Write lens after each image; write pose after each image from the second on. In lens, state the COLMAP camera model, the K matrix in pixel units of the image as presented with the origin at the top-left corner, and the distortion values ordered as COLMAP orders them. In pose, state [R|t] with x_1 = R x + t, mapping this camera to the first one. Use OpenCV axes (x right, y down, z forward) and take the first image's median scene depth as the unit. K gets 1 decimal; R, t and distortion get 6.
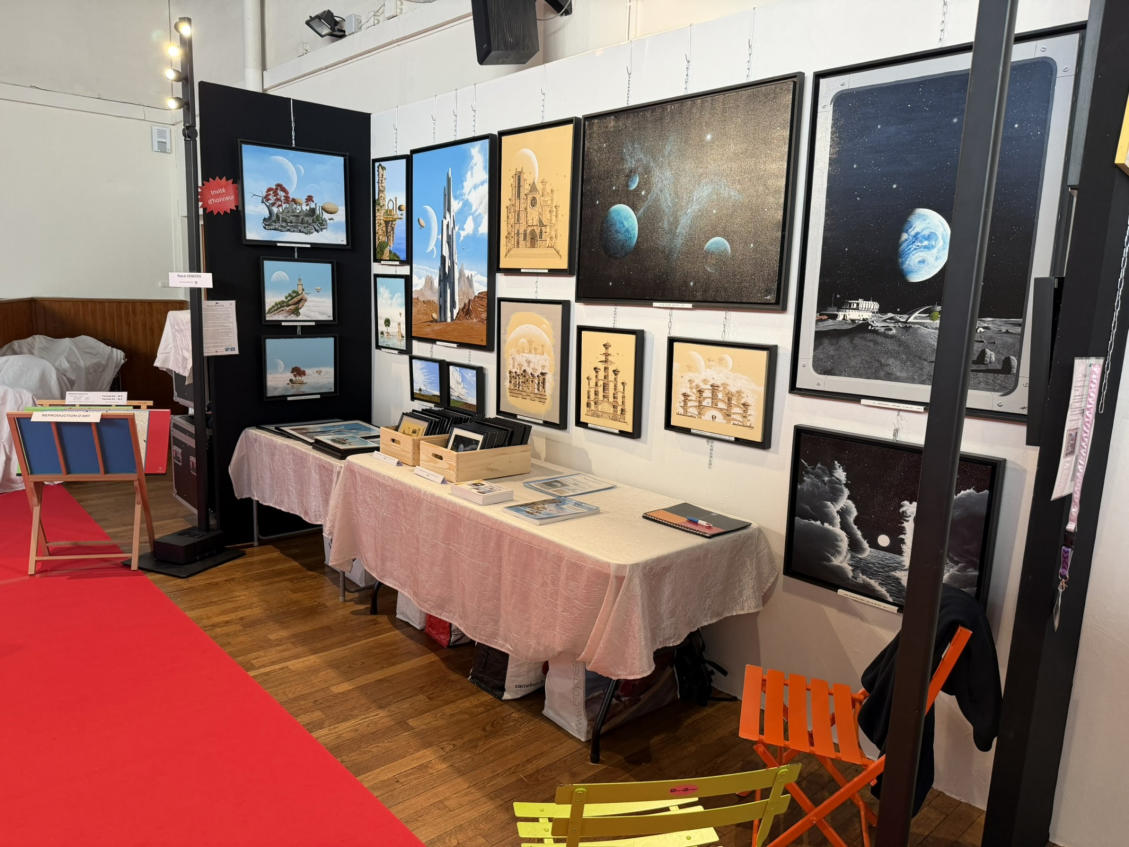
lens RADIAL K [[784.6, 0, 564.5], [0, 784.6, 423.5], [0, 0, 1]] dist [0.129695, -0.251174]
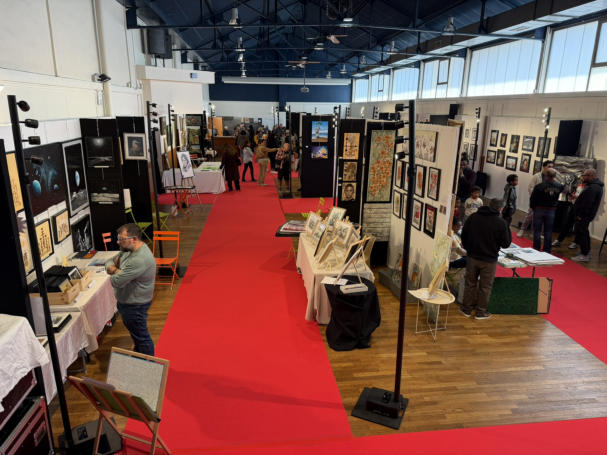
lens RADIAL K [[421.8, 0, 303.5], [0, 421.8, 227.5], [0, 0, 1]] dist [0.129695, -0.251174]
pose [[-0.814134, -0.198502, 0.545695, -1.483338], [0.061102, 0.905254, 0.420455, -0.664594], [-0.577453, 0.375650, -0.724869, 1.518270]]
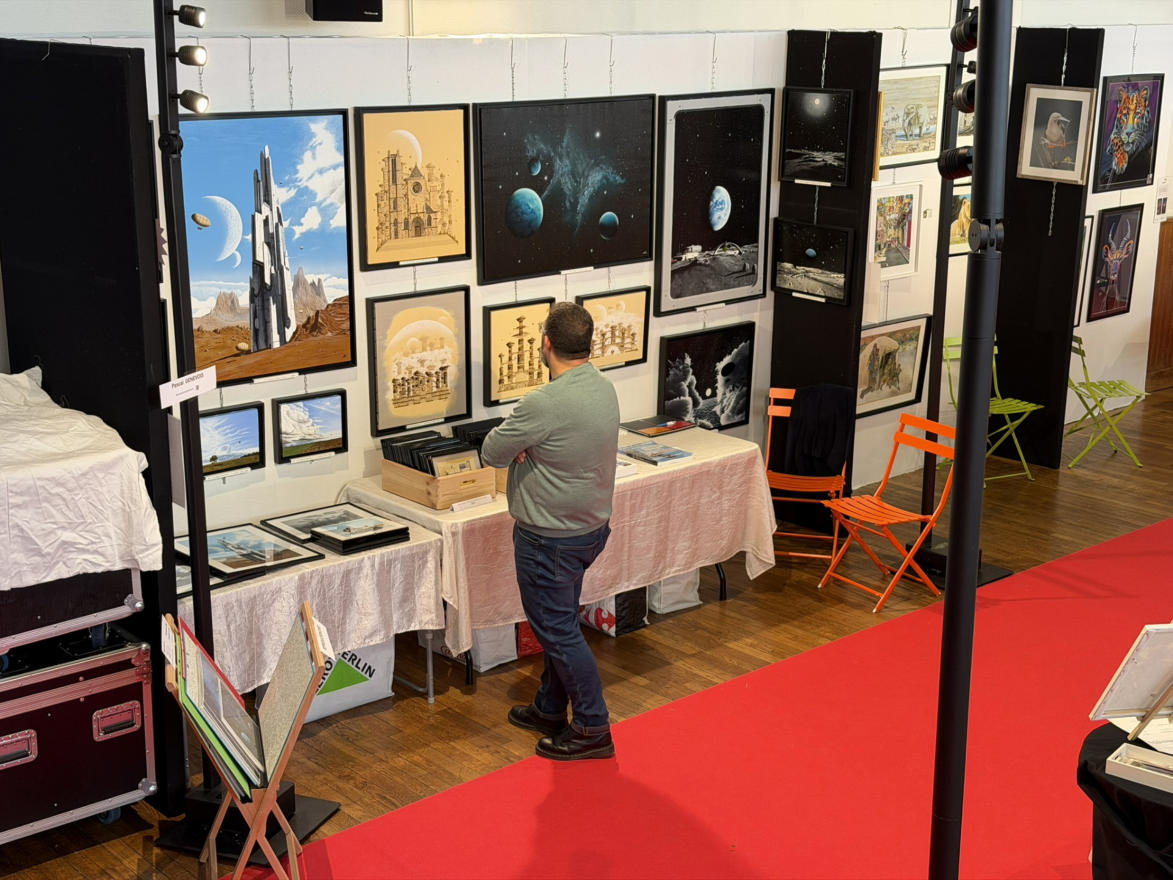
lens RADIAL K [[1679.3, 0, 586.5], [0, 1679.3, 440.0], [0, 0, 1]] dist [0.118021, -0.025482]
pose [[0.006329, -0.292414, 0.956271, -2.073270], [0.162680, 0.943852, 0.287540, -0.560444], [-0.986659, 0.153746, 0.053543, 0.795034]]
